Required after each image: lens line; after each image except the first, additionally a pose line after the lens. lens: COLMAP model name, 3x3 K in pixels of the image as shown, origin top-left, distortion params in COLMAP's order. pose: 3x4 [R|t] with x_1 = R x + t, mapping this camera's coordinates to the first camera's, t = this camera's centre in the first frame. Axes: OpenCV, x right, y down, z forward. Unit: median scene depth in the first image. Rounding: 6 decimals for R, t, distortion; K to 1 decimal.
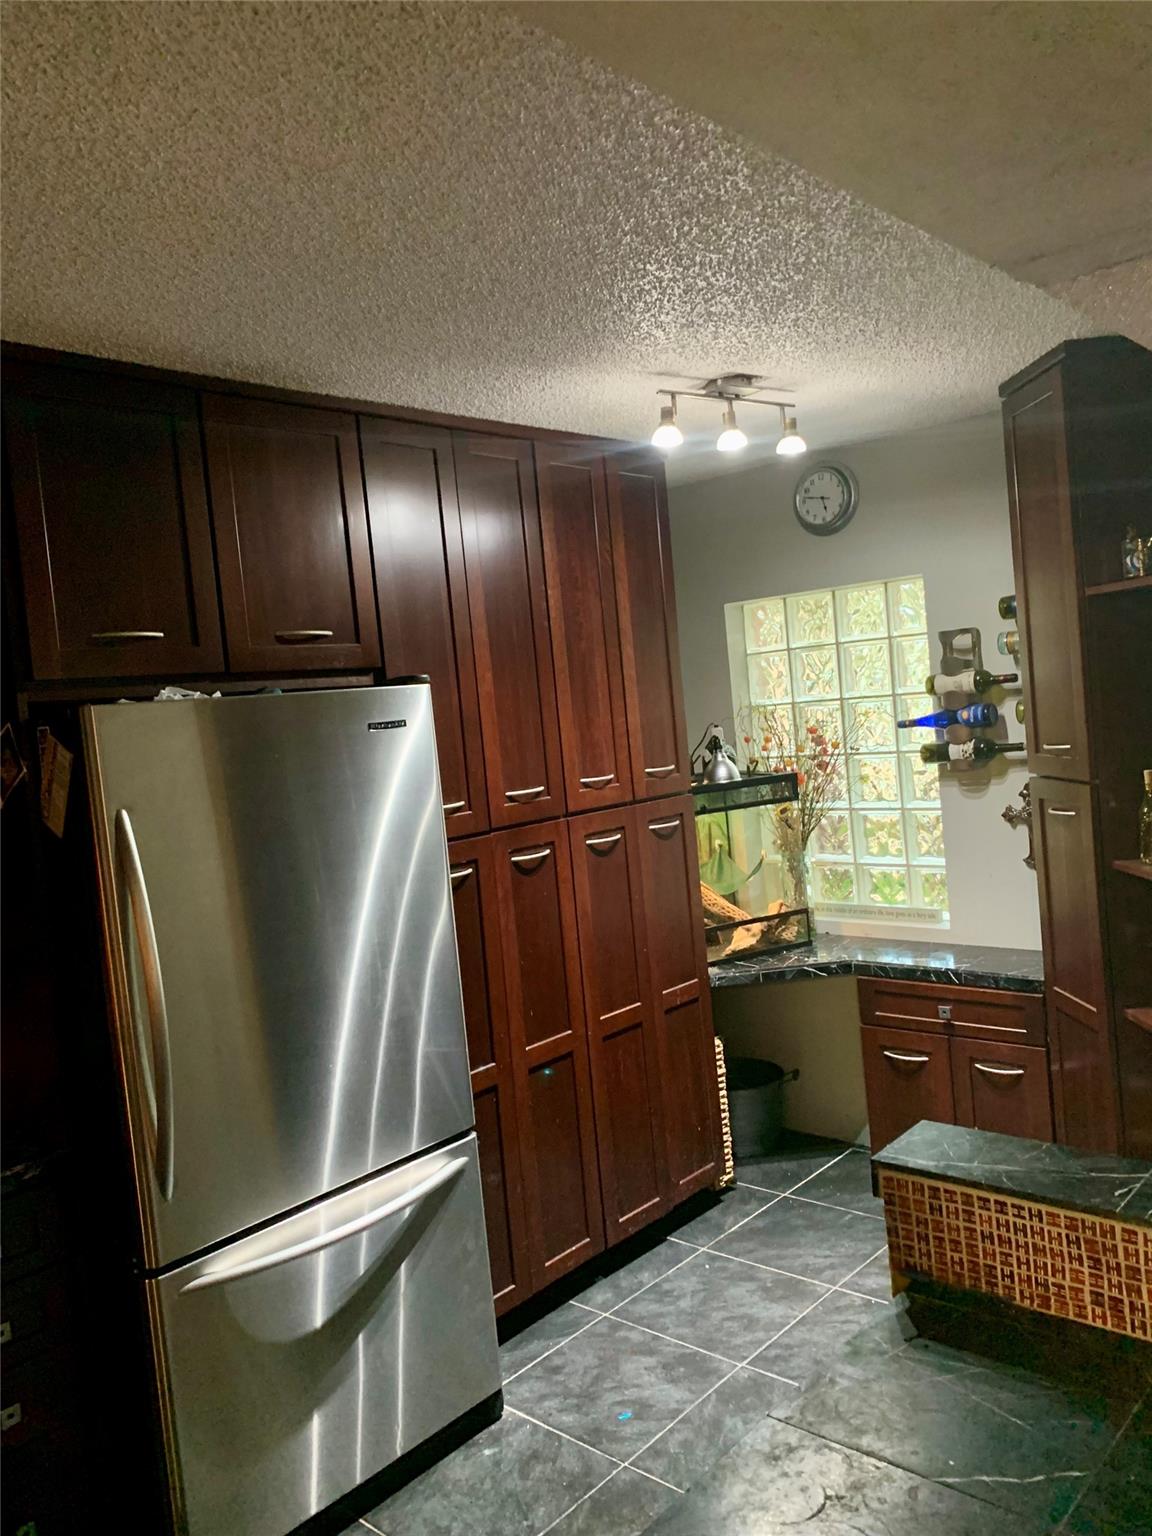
lens RADIAL K [[1176.0, 0, 575.0], [0, 1176.0, 769.6], [0, 0, 1]] dist [0.050730, -0.054859]
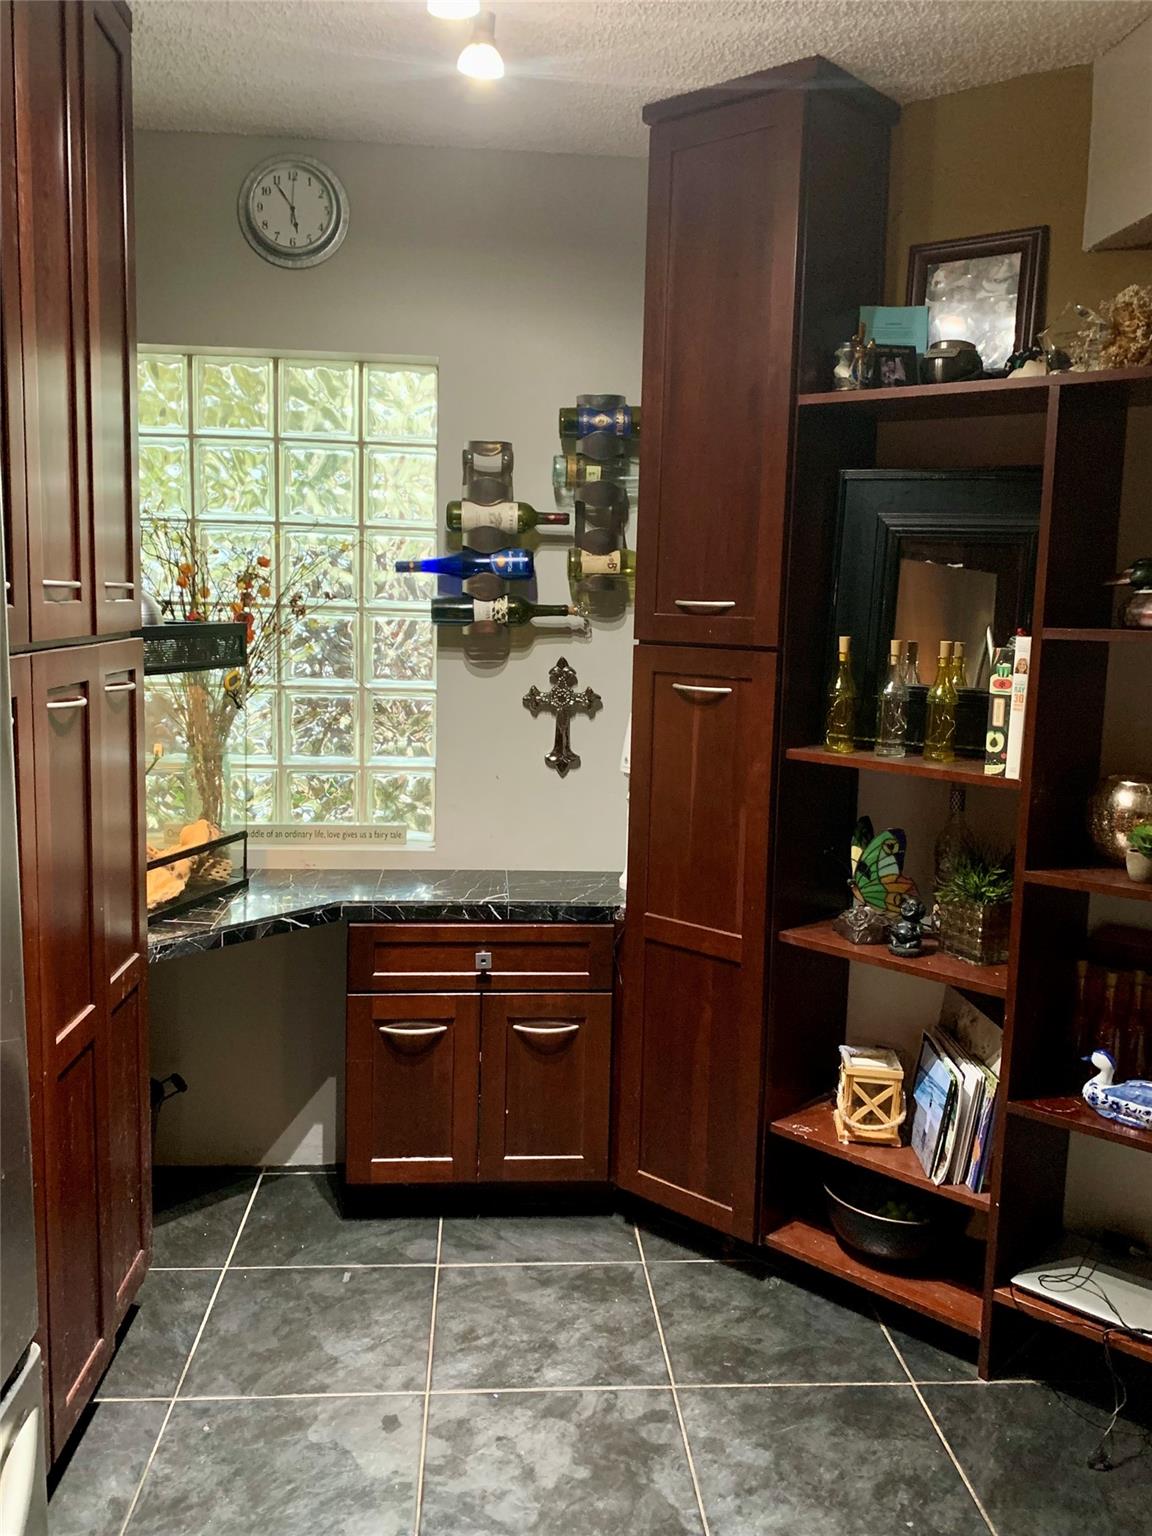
lens RADIAL K [[1270.0, 0, 576.9], [0, 1270.0, 768.5], [0, 0, 1]] dist [0.035143, -0.010829]
pose [[0.673304, 0.004528, 0.739352, -0.222475], [-0.045641, 0.998329, 0.035449, 0.052276], [-0.737956, -0.057613, 0.672385, 0.412618]]
